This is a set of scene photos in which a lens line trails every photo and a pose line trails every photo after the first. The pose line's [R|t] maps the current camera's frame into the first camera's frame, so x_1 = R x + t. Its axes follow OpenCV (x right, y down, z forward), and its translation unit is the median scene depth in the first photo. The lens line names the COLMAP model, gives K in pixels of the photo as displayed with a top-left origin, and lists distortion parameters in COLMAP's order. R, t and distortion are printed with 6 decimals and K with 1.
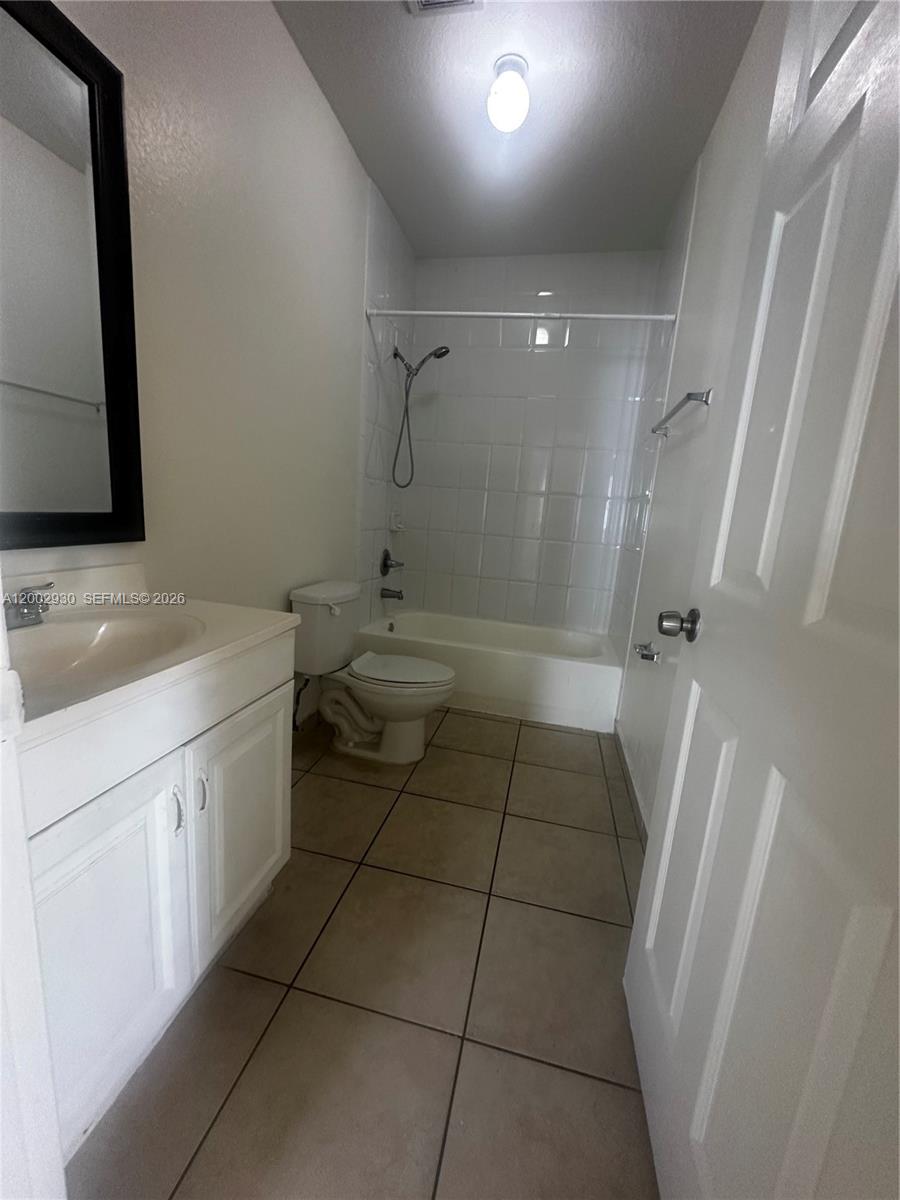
lens RADIAL K [[479.8, 0, 451.4], [0, 479.8, 601.3], [0, 0, 1]] dist [-0.000188, 0.000363]
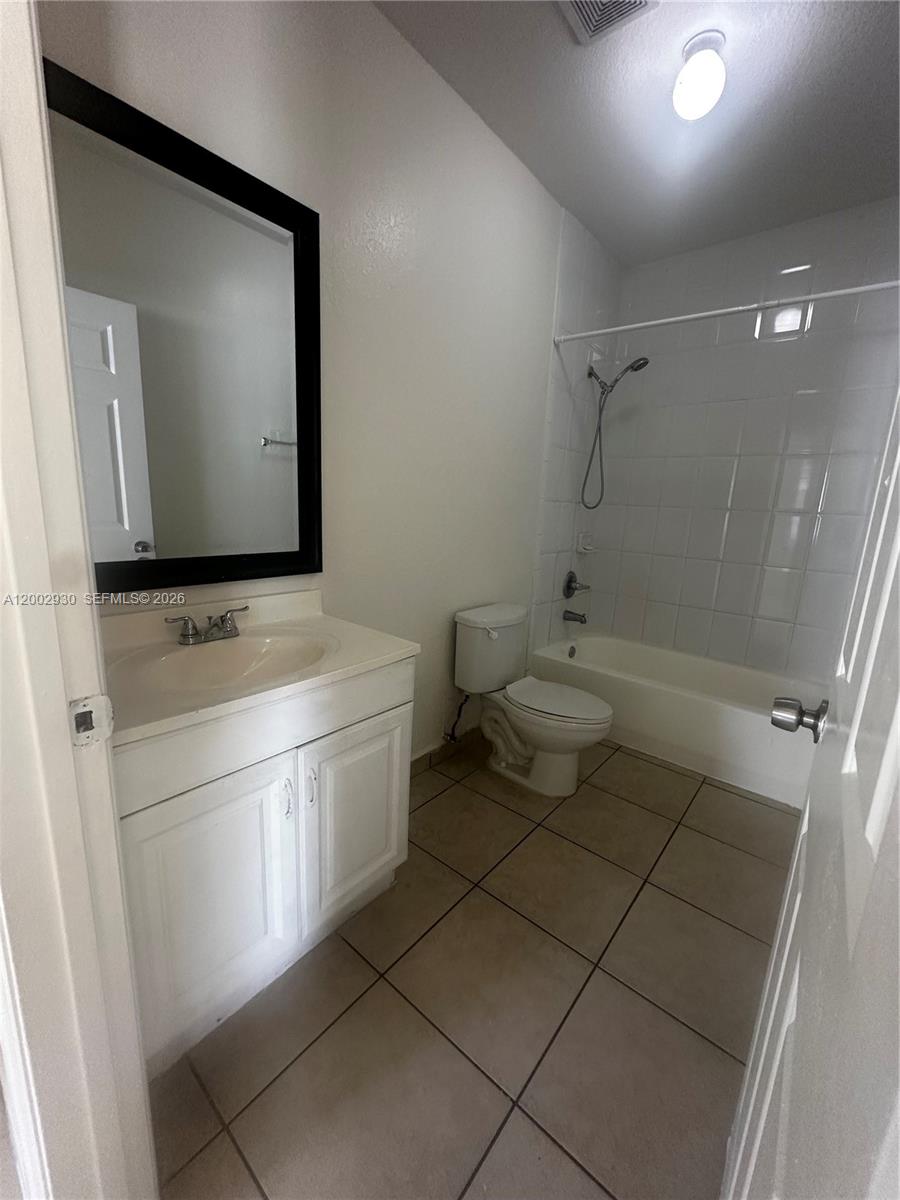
lens RADIAL K [[479.8, 0, 451.4], [0, 479.8, 601.3], [0, 0, 1]] dist [-0.000188, 0.000363]
pose [[0.889504, 0.061109, -0.452823, 0.137741], [-0.069145, 0.997606, -0.001197, -0.042662], [0.451665, 0.032376, 0.891600, 0.022788]]
